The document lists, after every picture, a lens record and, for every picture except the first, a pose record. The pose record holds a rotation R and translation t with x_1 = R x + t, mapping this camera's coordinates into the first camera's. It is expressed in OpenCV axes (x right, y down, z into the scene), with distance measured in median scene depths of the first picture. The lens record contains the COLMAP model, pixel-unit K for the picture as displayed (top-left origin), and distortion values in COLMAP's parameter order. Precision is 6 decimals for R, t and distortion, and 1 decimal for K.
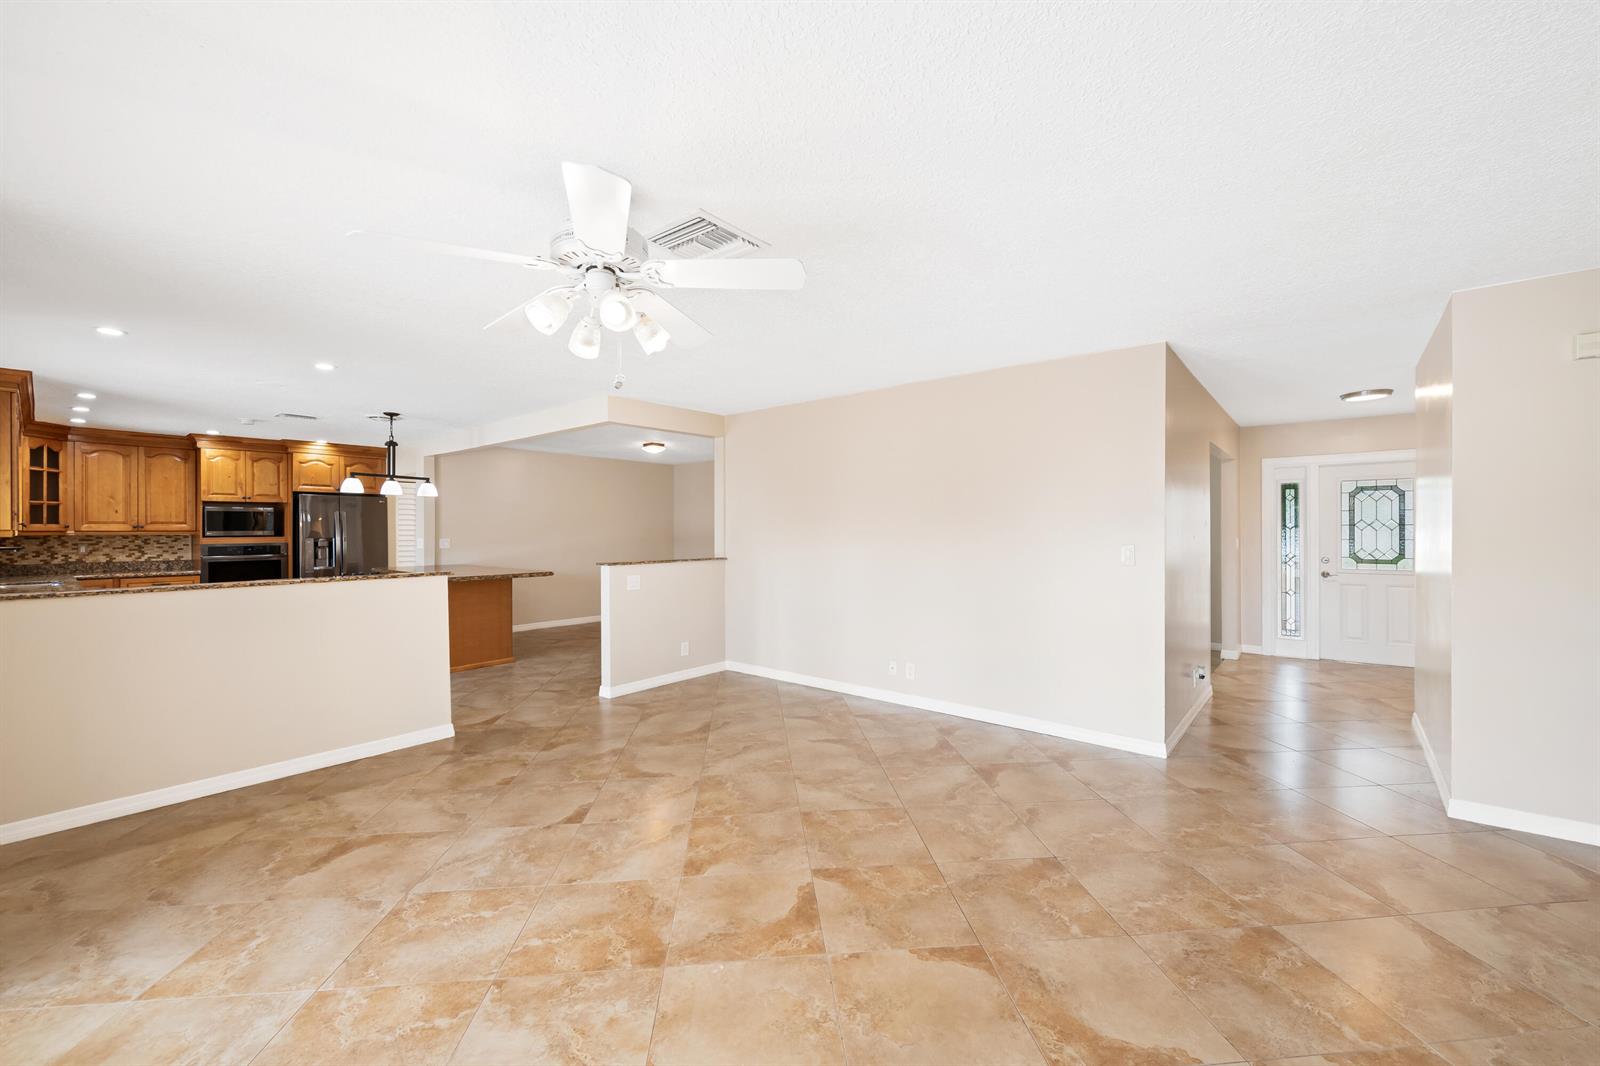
lens RADIAL K [[632.3, 0, 808.3], [0, 632.3, 531.3], [0, 0, 1]] dist [-0.002638, -0.000902]
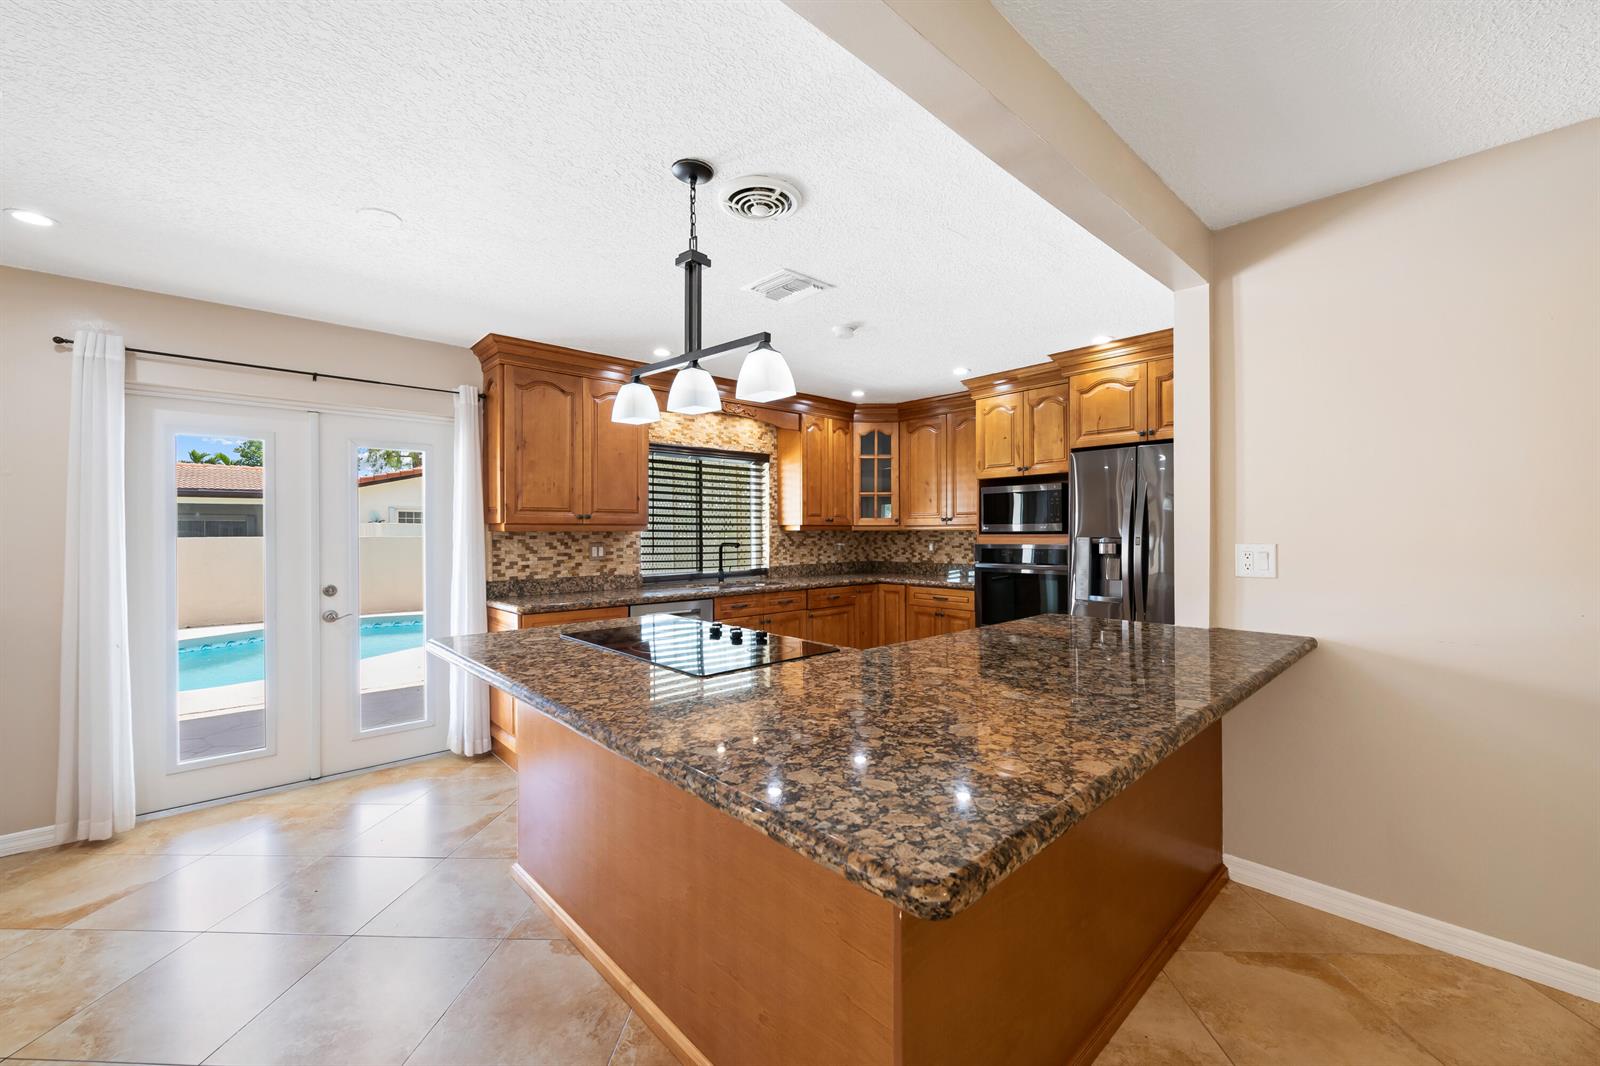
lens RADIAL K [[632.3, 0, 808.3], [0, 632.3, 531.3], [0, 0, 1]] dist [-0.002638, -0.000902]
pose [[-0.135965, 0.003217, -0.990708, -0.277368], [0.002845, 0.999992, 0.002857, 0.004351], [0.990710, -0.002430, -0.135973, 0.918067]]
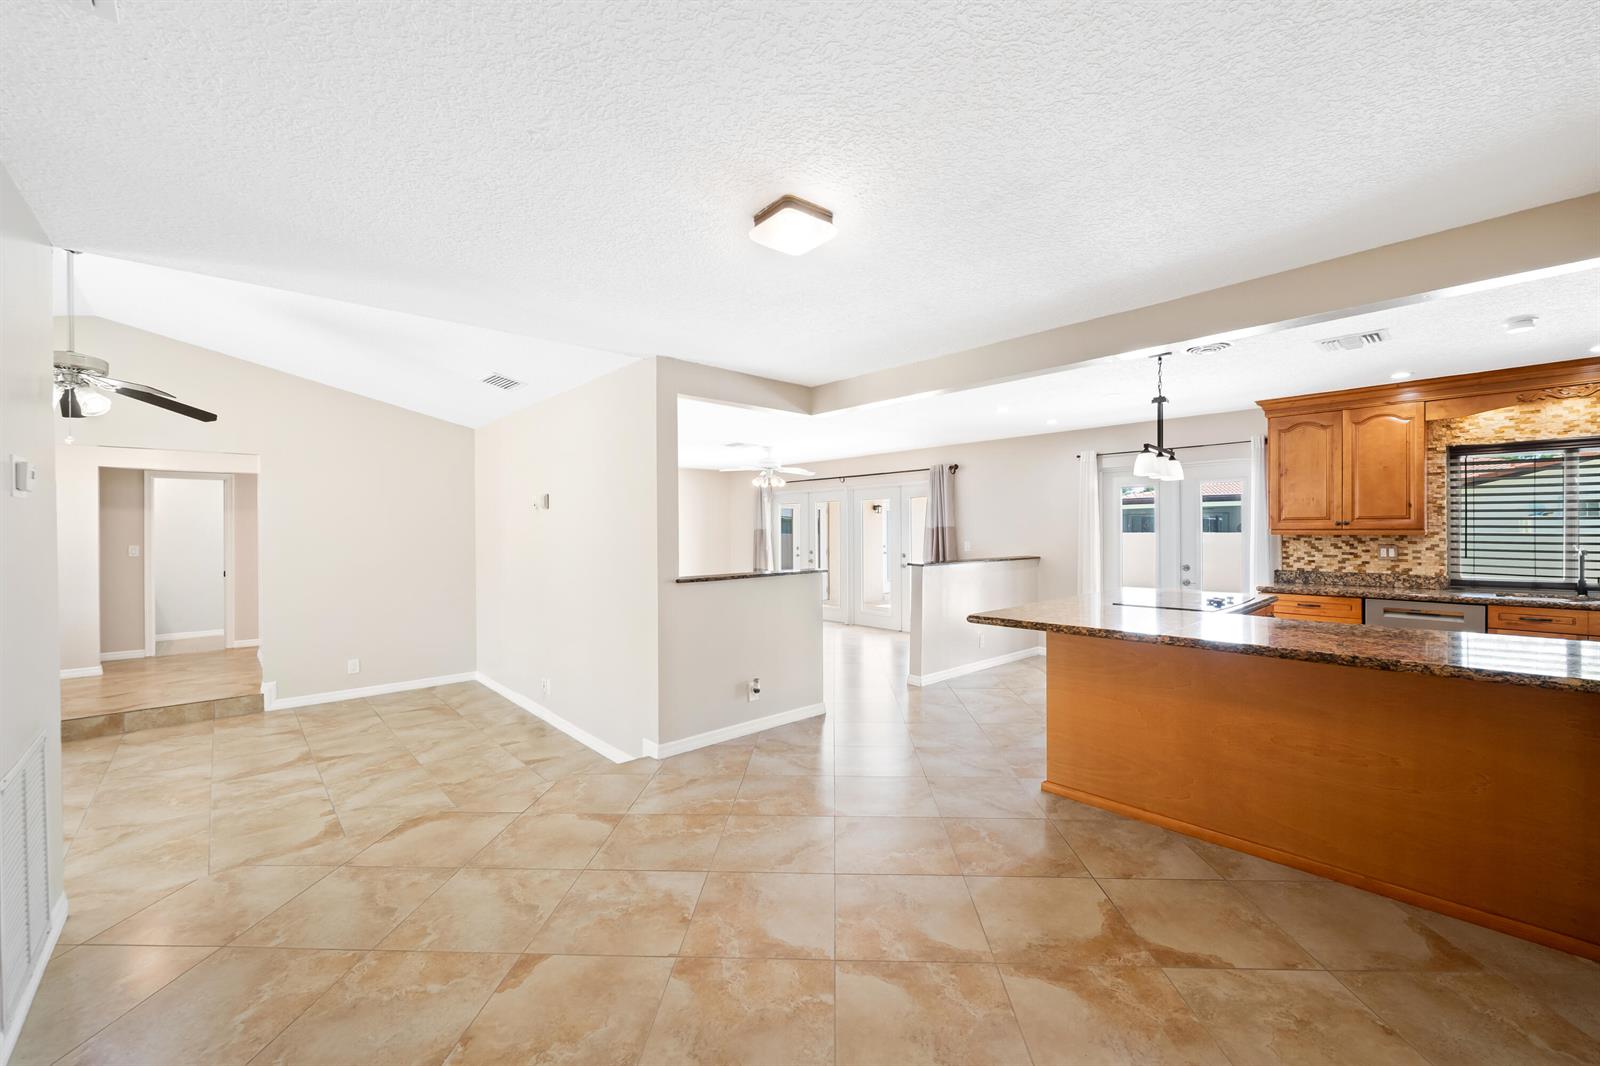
lens RADIAL K [[632.3, 0, 808.3], [0, 632.3, 531.3], [0, 0, 1]] dist [-0.002638, -0.000902]
pose [[-0.990073, 0.009836, 0.140206, -0.322389], [0.010374, 0.999941, 0.003109, -0.007129], [-0.140168, 0.004532, -0.990117, 1.416769]]
